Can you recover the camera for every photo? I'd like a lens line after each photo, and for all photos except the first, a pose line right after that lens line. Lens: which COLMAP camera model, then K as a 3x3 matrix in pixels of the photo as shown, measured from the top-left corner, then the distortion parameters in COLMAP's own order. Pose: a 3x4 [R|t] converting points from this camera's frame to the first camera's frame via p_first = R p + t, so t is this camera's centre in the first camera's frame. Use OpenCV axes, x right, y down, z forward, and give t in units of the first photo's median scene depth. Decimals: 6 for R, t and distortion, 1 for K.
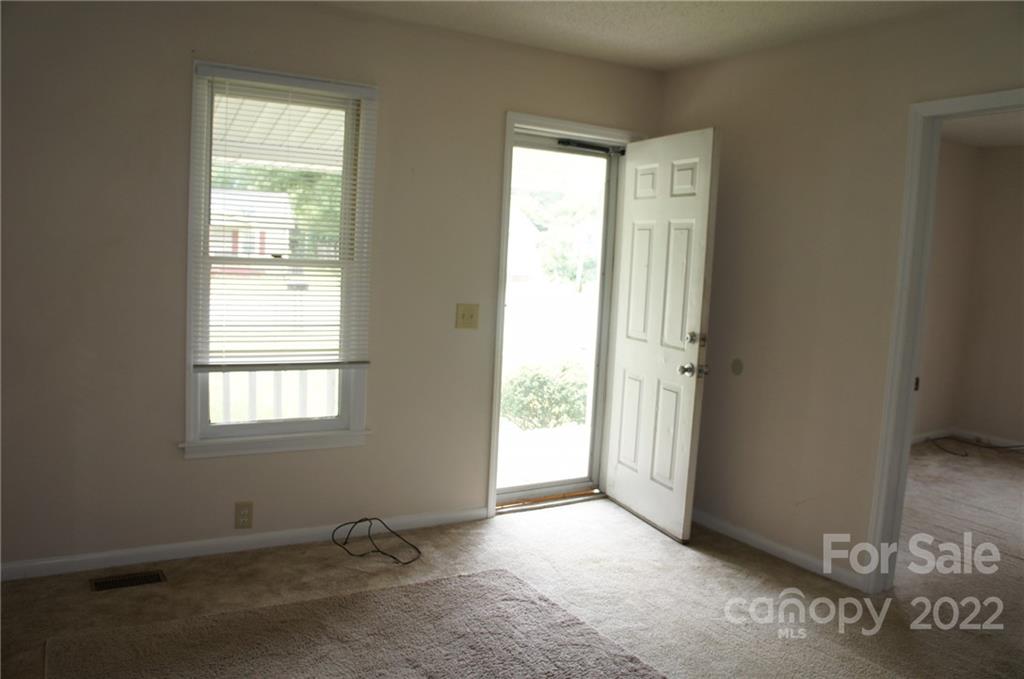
lens RADIAL K [[788.4, 0, 512.0], [0, 788.4, 339.5], [0, 0, 1]] dist [-0.207036, 0.159066]
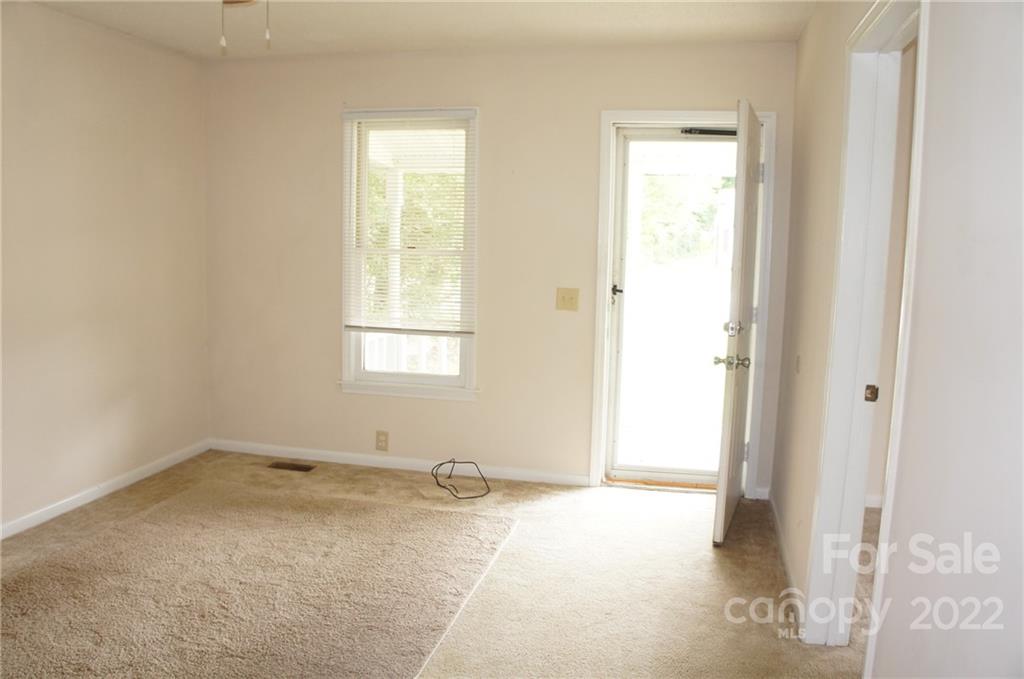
lens RADIAL K [[788.4, 0, 512.0], [0, 788.4, 339.5], [0, 0, 1]] dist [-0.207036, 0.159066]
pose [[0.721791, 0.059913, -0.689513, 0.739661], [-0.059803, 0.997919, 0.024109, 0.006096], [0.689523, 0.023833, 0.723872, 0.159328]]
